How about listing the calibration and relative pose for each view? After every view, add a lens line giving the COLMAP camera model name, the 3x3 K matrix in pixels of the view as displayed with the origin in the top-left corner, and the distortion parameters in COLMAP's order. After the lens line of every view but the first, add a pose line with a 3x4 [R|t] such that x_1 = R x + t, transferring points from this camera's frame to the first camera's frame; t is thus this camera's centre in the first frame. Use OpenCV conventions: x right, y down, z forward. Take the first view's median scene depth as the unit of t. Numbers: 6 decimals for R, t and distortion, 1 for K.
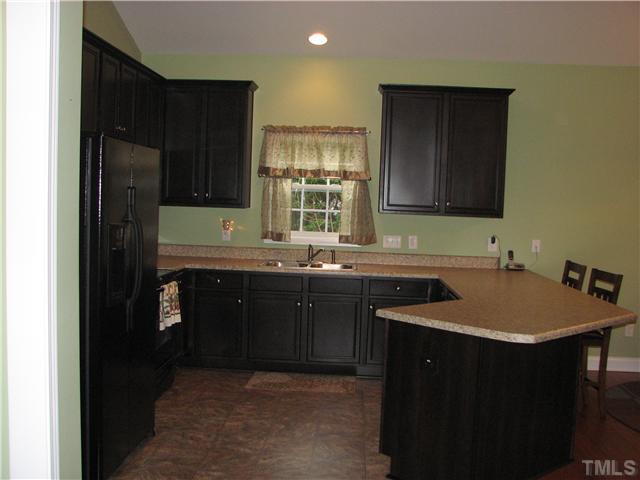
lens RADIAL K [[675.0, 0, 320.0], [0, 675.0, 240.0], [0, 0, 1]] dist [-0.245398, 0.032241]
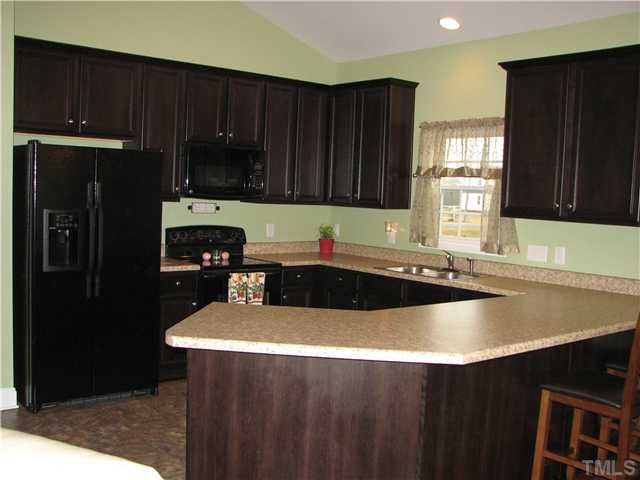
lens RADIAL K [[675.0, 0, 320.0], [0, 675.0, 240.0], [0, 0, 1]] dist [-0.245398, 0.032241]
pose [[0.689537, 0.044369, -0.722890, 0.499069], [-0.065439, 0.997856, -0.001174, 0.004577], [0.721288, 0.048114, 0.690962, 0.251516]]
